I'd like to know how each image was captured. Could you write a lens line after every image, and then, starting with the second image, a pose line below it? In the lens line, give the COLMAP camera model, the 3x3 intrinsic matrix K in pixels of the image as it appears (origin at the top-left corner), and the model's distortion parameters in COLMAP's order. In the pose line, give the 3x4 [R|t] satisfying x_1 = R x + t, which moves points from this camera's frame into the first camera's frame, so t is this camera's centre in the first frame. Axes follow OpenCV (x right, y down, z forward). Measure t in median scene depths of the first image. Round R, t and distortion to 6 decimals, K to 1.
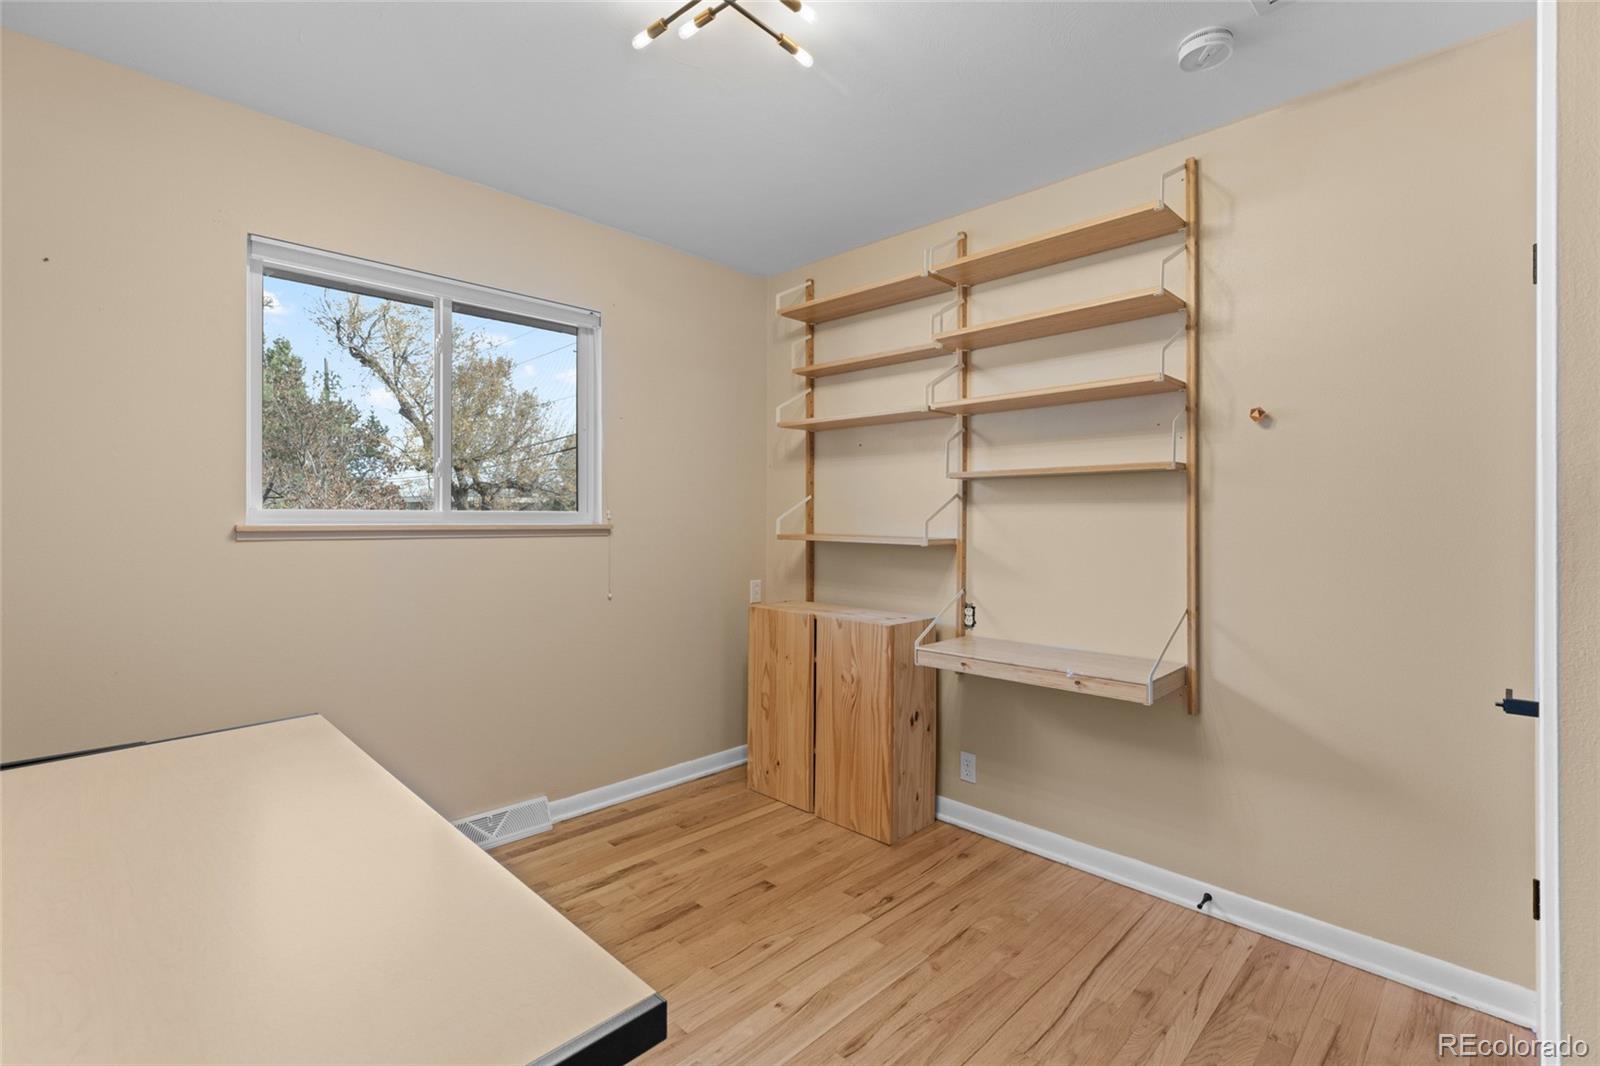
lens RADIAL K [[727.9, 0, 799.1], [0, 727.9, 531.9], [0, 0, 1]] dist [0.002885, 0.000376]
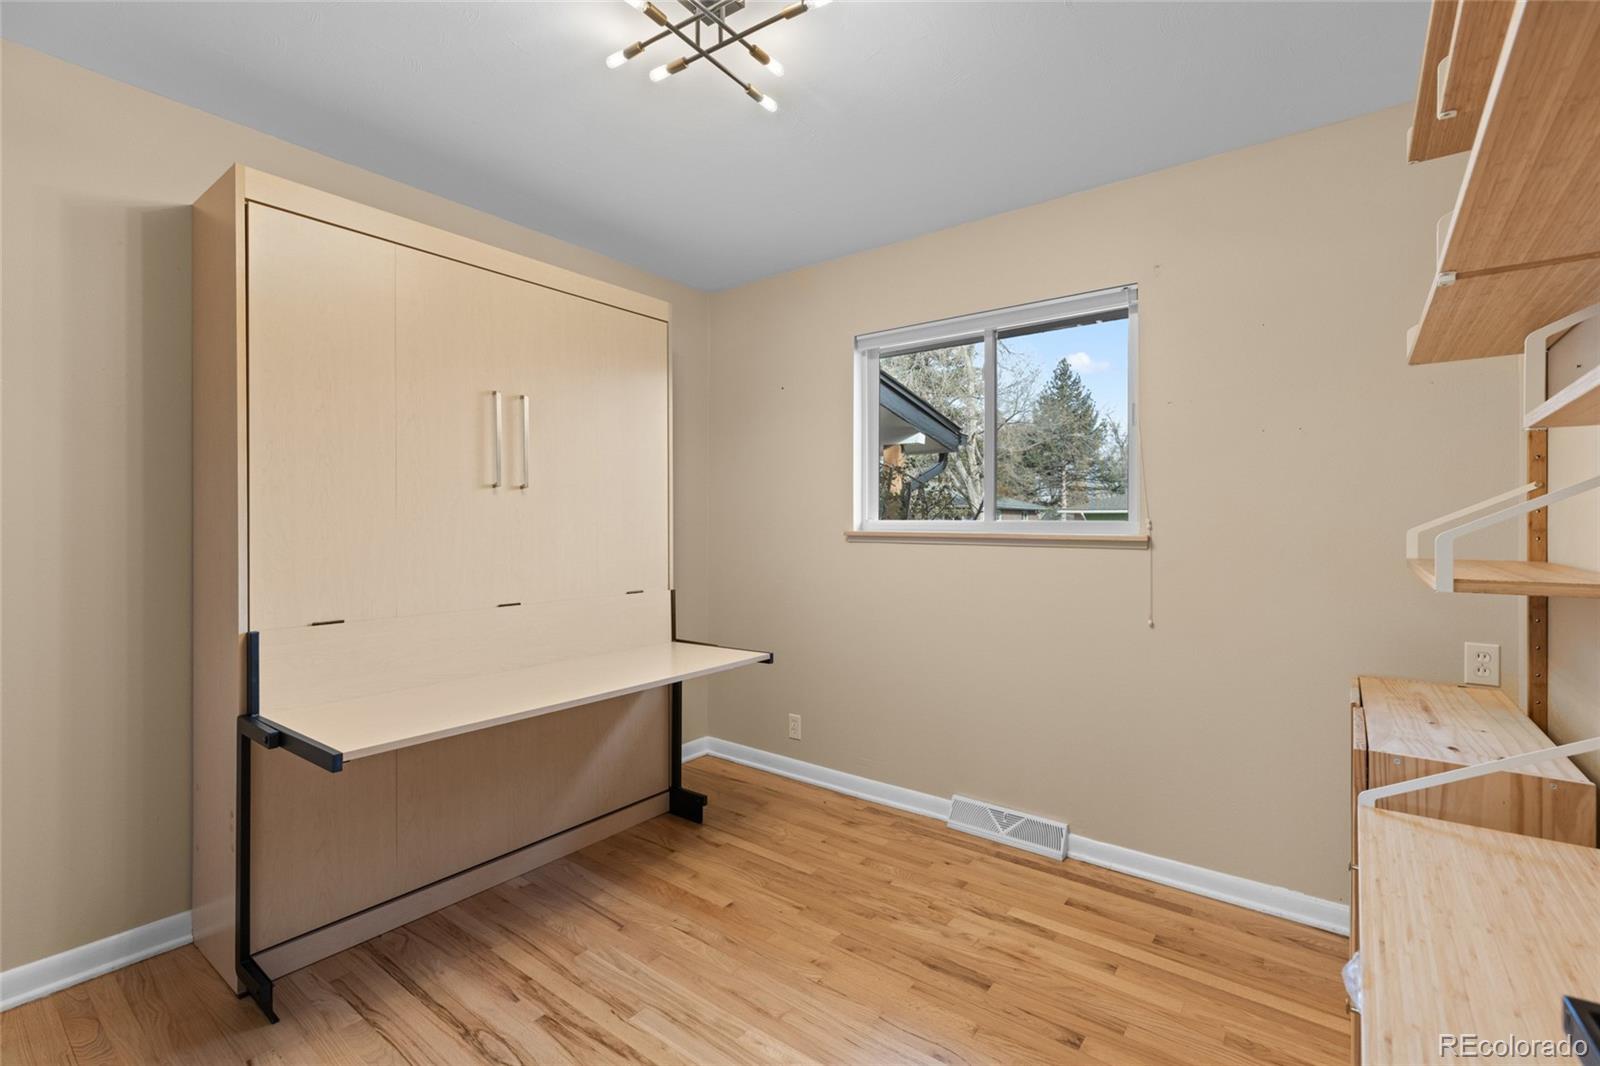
lens RADIAL K [[727.9, 0, 807.6], [0, 727.9, 532.5], [0, 0, 1]] dist [0.002885, 0.000376]
pose [[0.123266, 0.008067, -0.992341, 0.577611], [-0.025562, 0.999661, 0.004951, -0.009369], [0.992044, 0.024756, 0.123430, 0.585550]]
